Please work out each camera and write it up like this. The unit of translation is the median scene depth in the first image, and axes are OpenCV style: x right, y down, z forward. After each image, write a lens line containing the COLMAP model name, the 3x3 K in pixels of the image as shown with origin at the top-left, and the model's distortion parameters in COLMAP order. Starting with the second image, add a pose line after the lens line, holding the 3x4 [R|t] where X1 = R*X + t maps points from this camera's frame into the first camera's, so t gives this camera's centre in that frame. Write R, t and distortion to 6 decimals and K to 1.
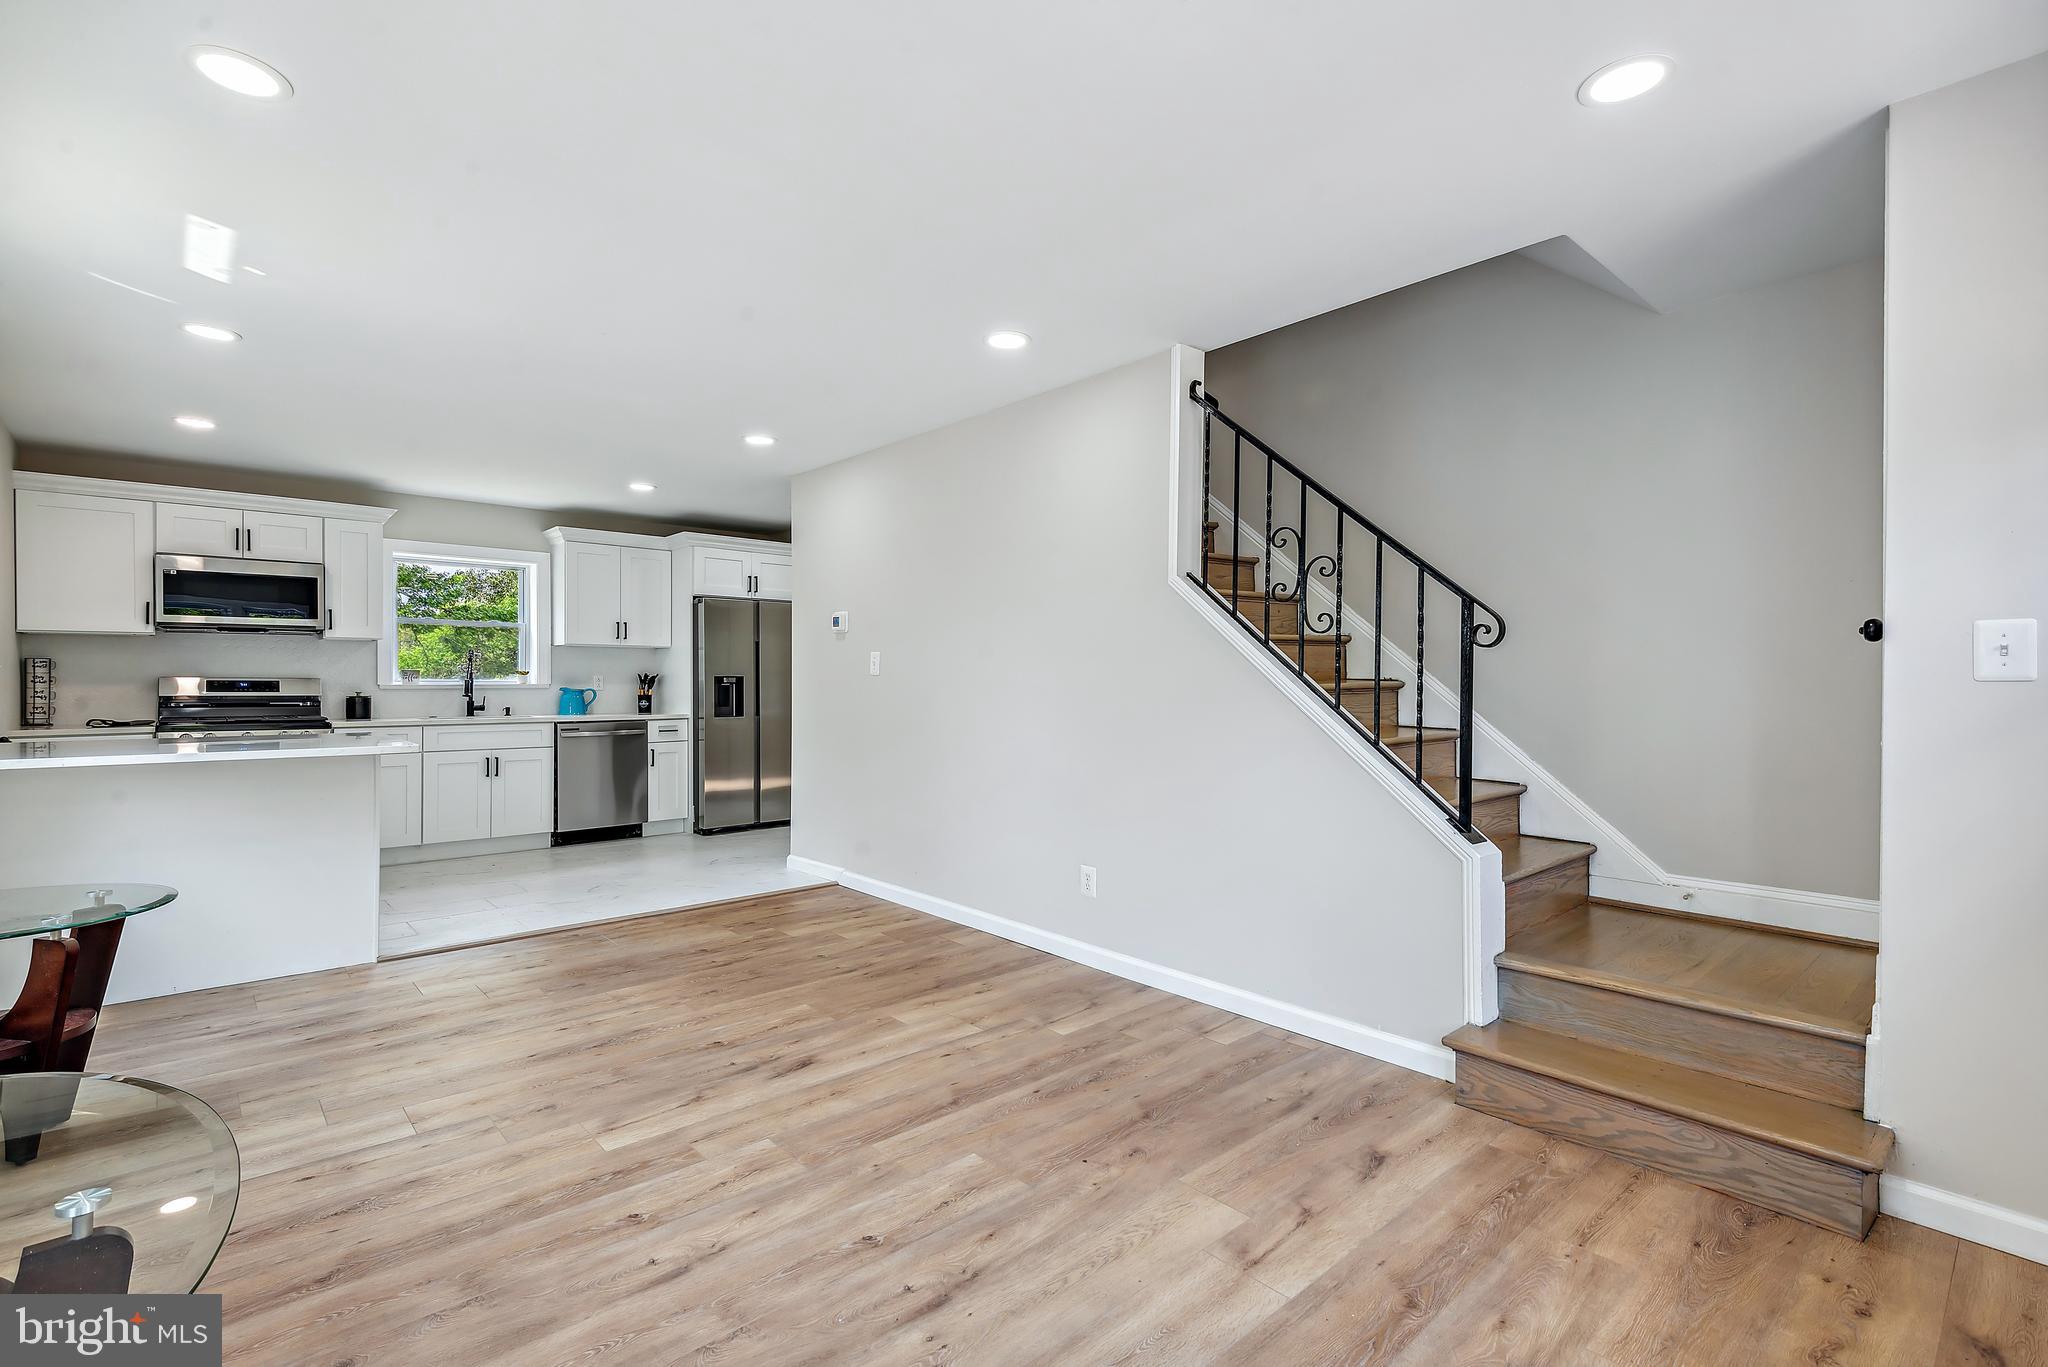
lens RADIAL K [[931.1, 0, 1021.7], [0, 931.1, 688.1], [0, 0, 1]] dist [0.043597, -0.025638]
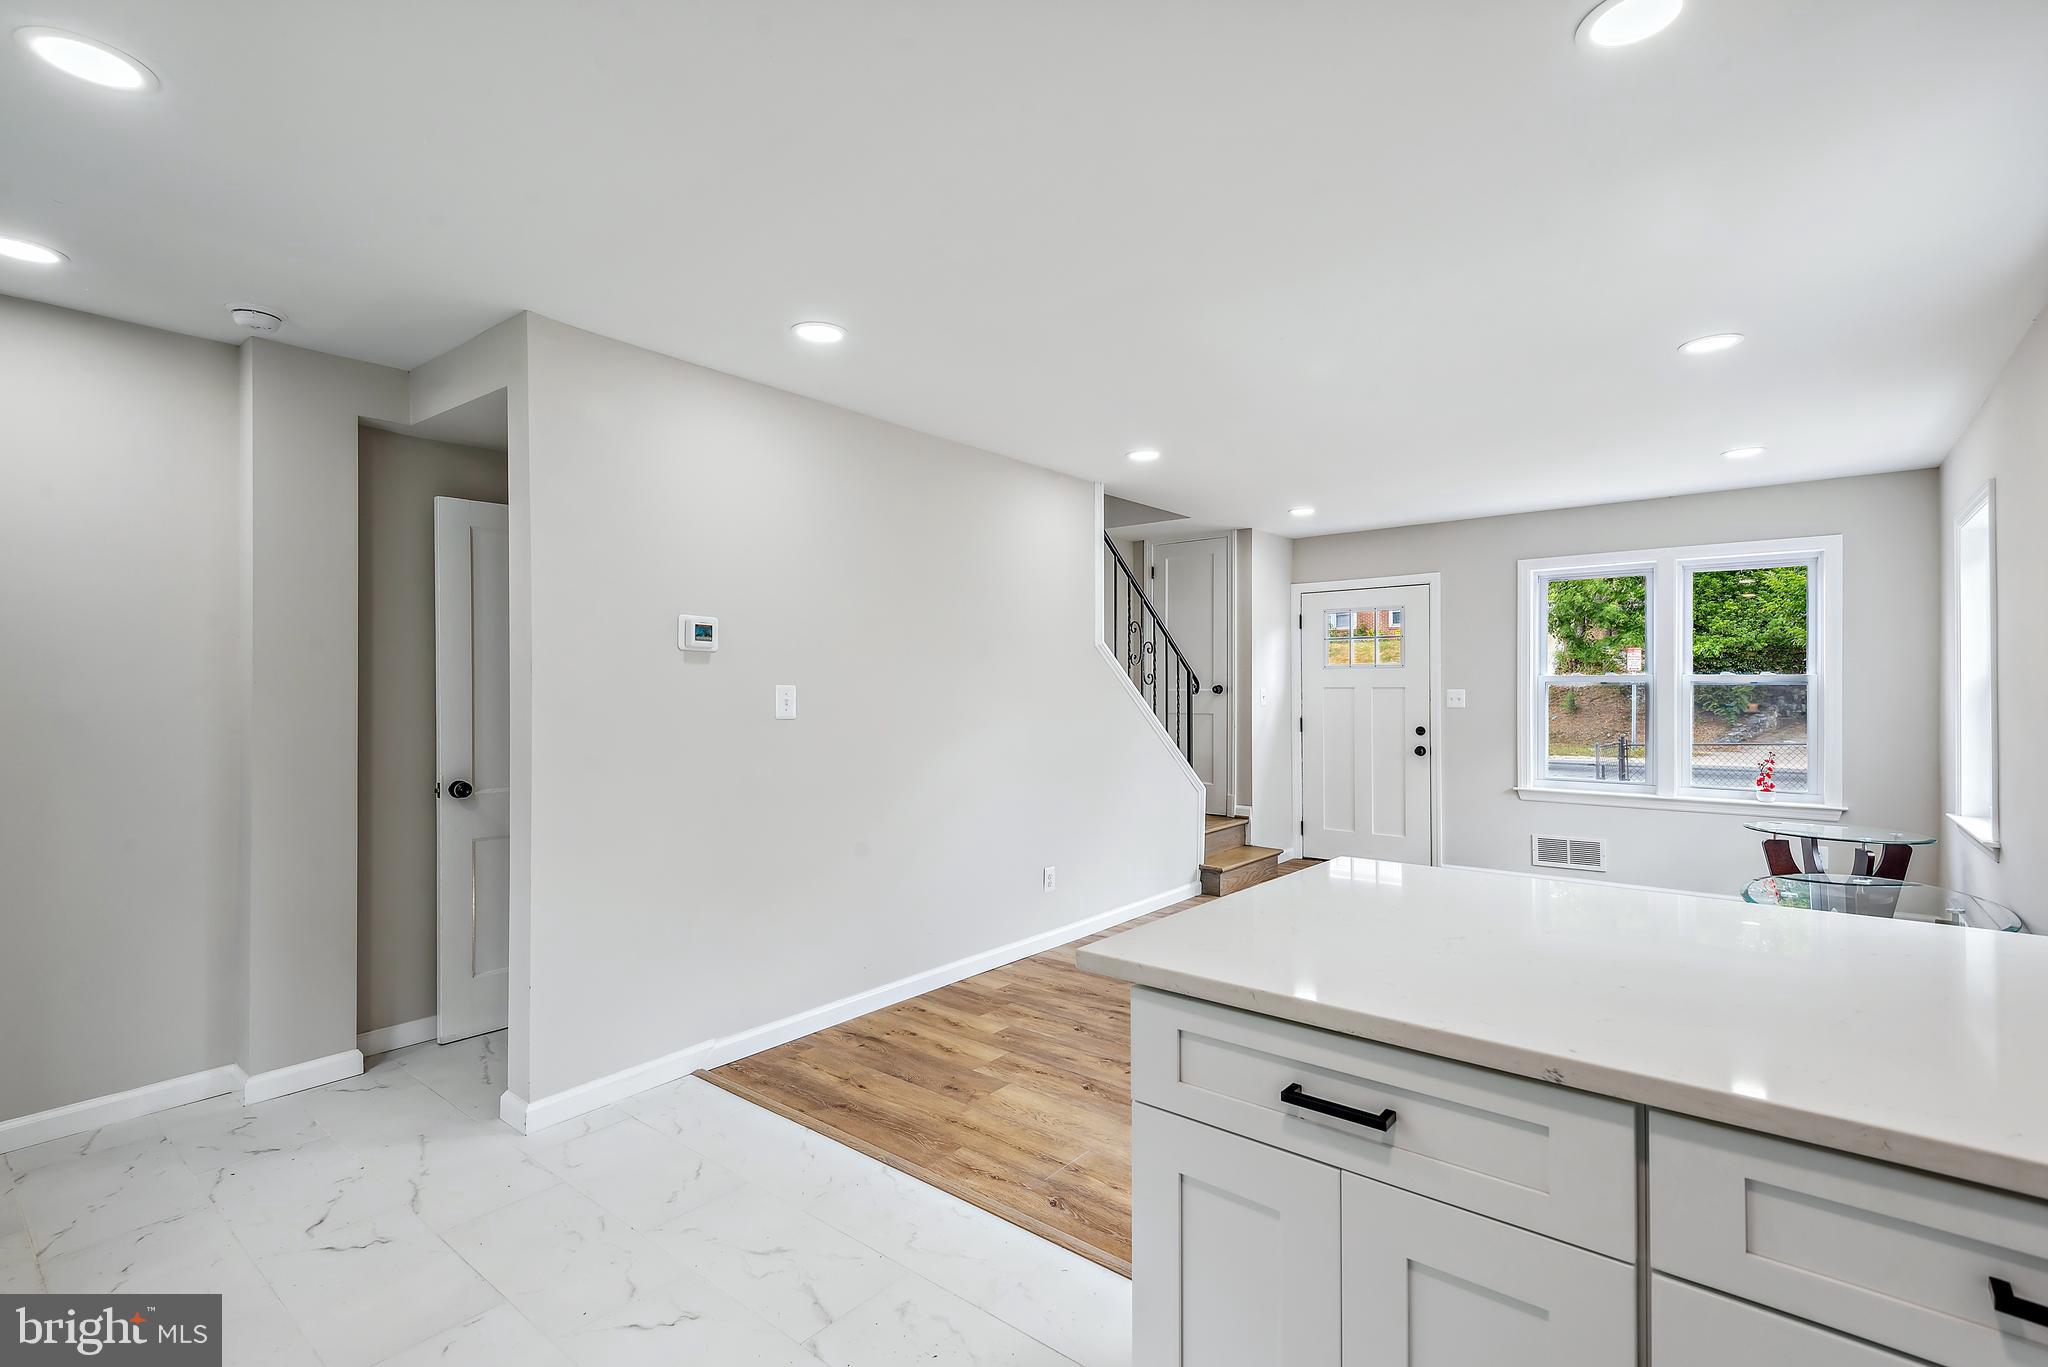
lens RADIAL K [[931.1, 0, 1021.7], [0, 931.1, 688.1], [0, 0, 1]] dist [0.043597, -0.025638]
pose [[-0.154475, -0.002022, 0.987995, -0.864947], [0.010229, 0.999941, 0.003646, -0.037652], [-0.987944, 0.010669, -0.154445, 0.934281]]
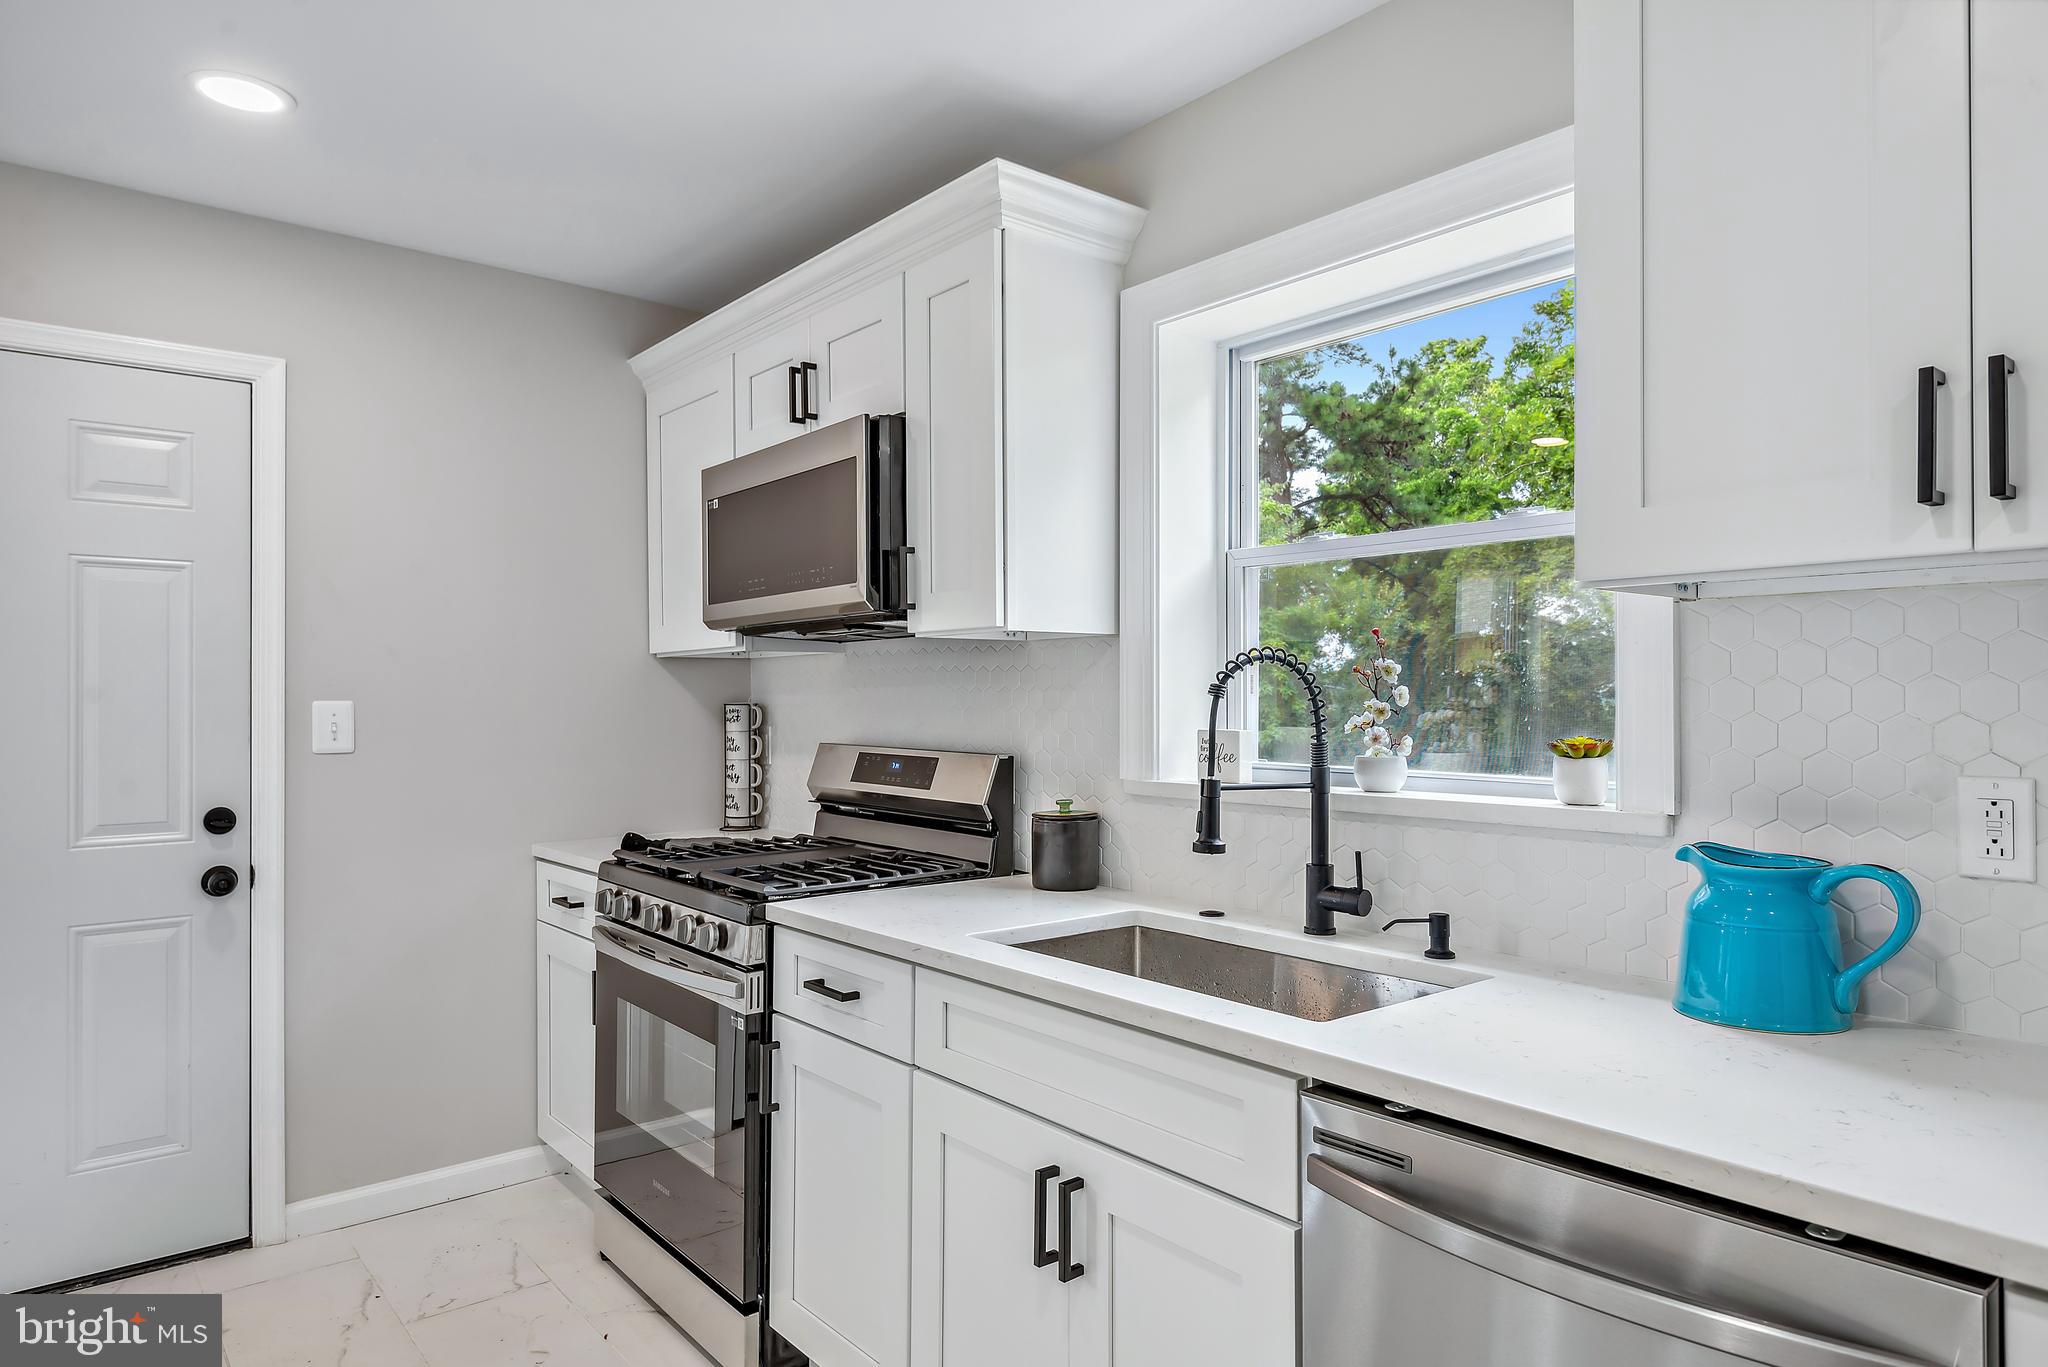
lens RADIAL K [[1226.5, 0, 1020.5], [0, 1226.5, 694.6], [0, 0, 1]] dist [0.032478, -0.020119]
pose [[-0.039434, -0.004444, -0.999212, -0.359873], [-0.004126, 0.999982, -0.004285, -0.035853], [0.999214, 0.003954, -0.039452, 1.223350]]
